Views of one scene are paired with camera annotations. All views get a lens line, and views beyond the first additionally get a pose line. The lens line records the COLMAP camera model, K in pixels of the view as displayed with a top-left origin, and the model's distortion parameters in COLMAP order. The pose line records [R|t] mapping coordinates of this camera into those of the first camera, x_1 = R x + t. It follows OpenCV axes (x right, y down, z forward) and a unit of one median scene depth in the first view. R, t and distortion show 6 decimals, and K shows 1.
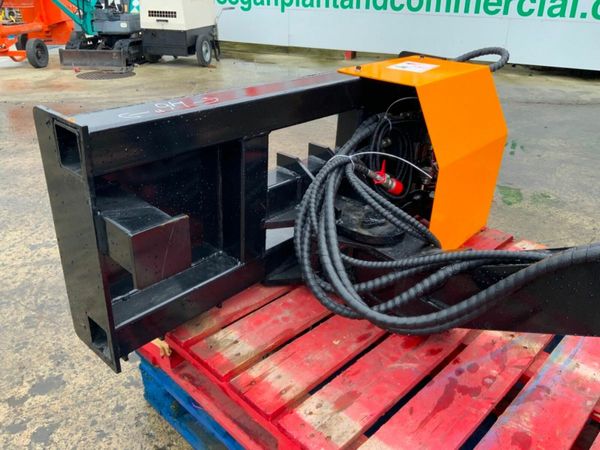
lens RADIAL K [[501.1, 0, 300.0], [0, 501.1, 225.0], [0, 0, 1]] dist [0.000739, -0.015129]
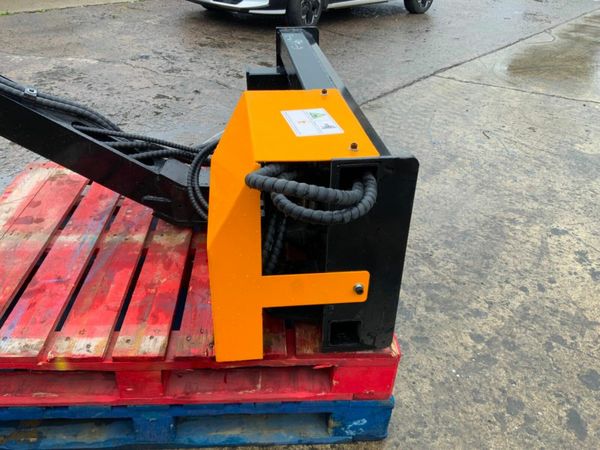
lens RADIAL K [[496.6, 0, 300.0], [0, 496.6, 225.0], [0, 0, 1]] dist [0.094263, -0.185561]
pose [[-0.660571, 0.345423, -0.666580, 0.187721], [-0.388527, 0.602446, 0.697213, -0.174470], [0.642412, 0.719543, -0.263752, 0.304976]]
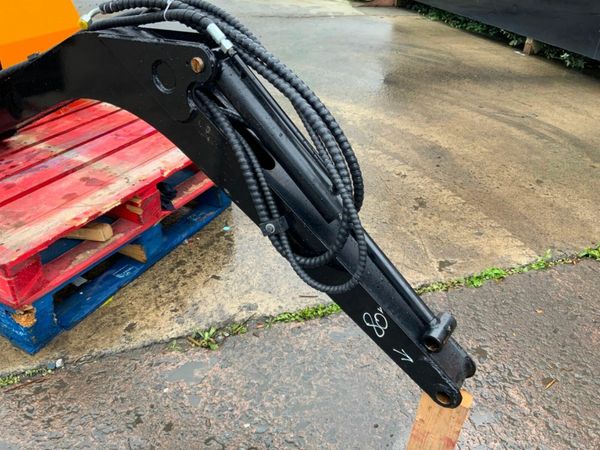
lens RADIAL K [[496.6, 0, 300.0], [0, 496.6, 225.0], [0, 0, 1]] dist [0.094263, -0.185561]
pose [[0.956607, -0.121857, 0.264675, 0.138402], [0.085502, 0.985757, 0.144818, 0.056928], [-0.278553, -0.115904, 0.953402, -0.154566]]
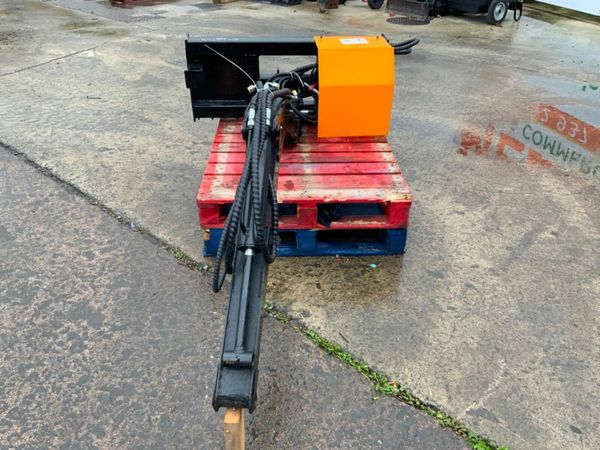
lens RADIAL K [[496.6, 0, 300.0], [0, 496.6, 225.0], [0, 0, 1]] dist [0.094263, -0.185561]
pose [[0.720340, 0.367449, -0.588295, 0.366462], [-0.304861, 0.929559, 0.207314, 0.006503], [0.623032, 0.030012, 0.781620, -0.173399]]
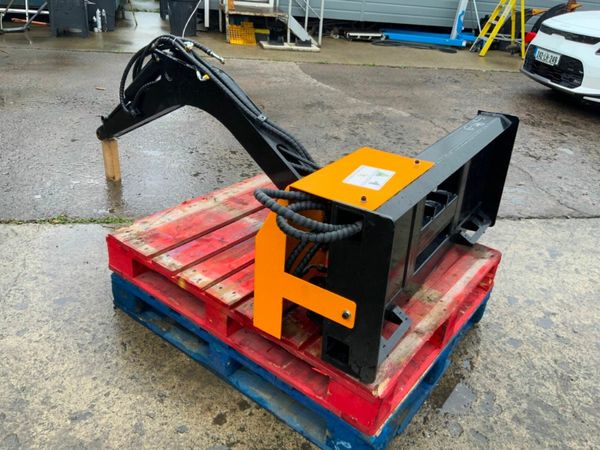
lens RADIAL K [[496.6, 0, 300.0], [0, 496.6, 225.0], [0, 0, 1]] dist [0.094263, -0.185561]
pose [[-0.987600, -0.028323, -0.154417, 0.117990], [-0.141904, 0.581809, 0.800851, -0.236431], [0.067159, 0.812832, -0.578613, 0.379045]]
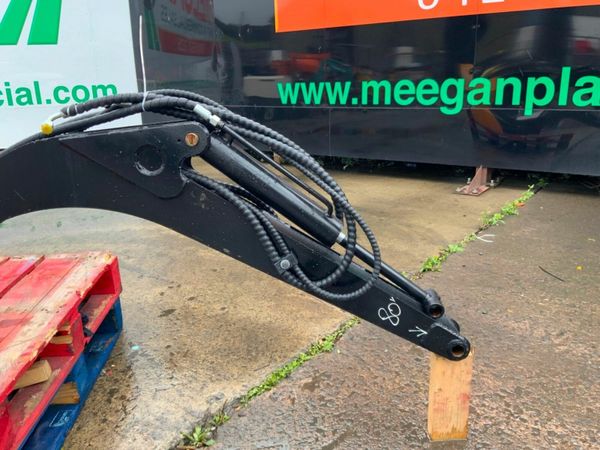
lens RADIAL K [[496.6, 0, 300.0], [0, 496.6, 225.0], [0, 0, 1]] dist [0.094263, -0.185561]
pose [[0.655055, -0.240916, 0.716145, 0.037631], [0.358587, 0.933391, -0.013999, 0.073550], [-0.665071, 0.265970, 0.697811, -0.128975]]
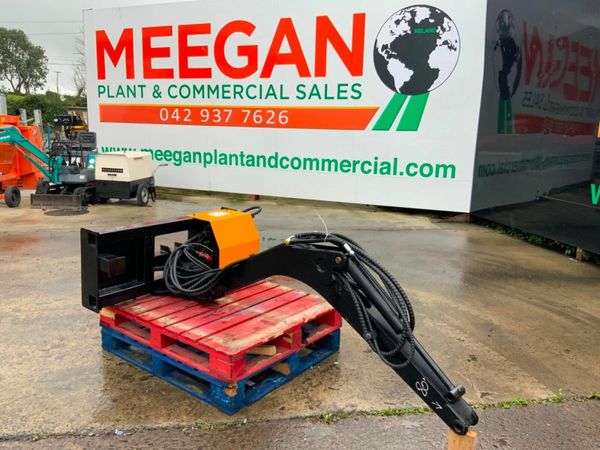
lens RADIAL K [[496.6, 0, 300.0], [0, 496.6, 225.0], [0, 0, 1]] dist [0.094263, -0.185561]
pose [[0.993464, -0.006155, 0.113979, 0.082423], [0.035044, 0.966767, -0.253245, 0.096139], [-0.108632, 0.255584, 0.960664, -0.355116]]
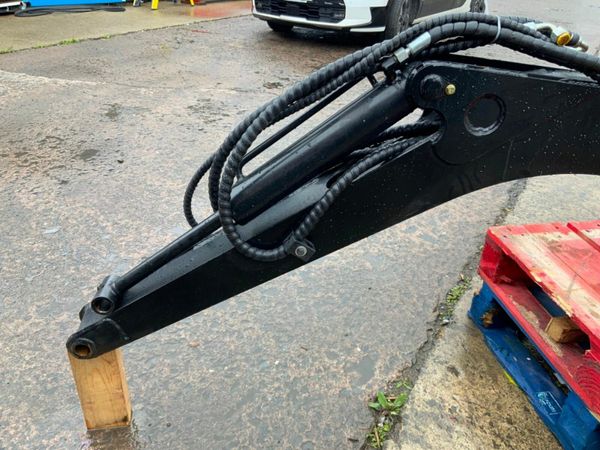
lens RADIAL K [[496.6, 0, 300.0], [0, 496.6, 225.0], [0, 0, 1]] dist [0.094263, -0.185561]
pose [[-0.572430, 0.368275, -0.732597, 0.309731], [-0.404911, 0.649958, 0.643118, -0.030575], [0.713001, 0.664777, -0.222937, 0.067865]]
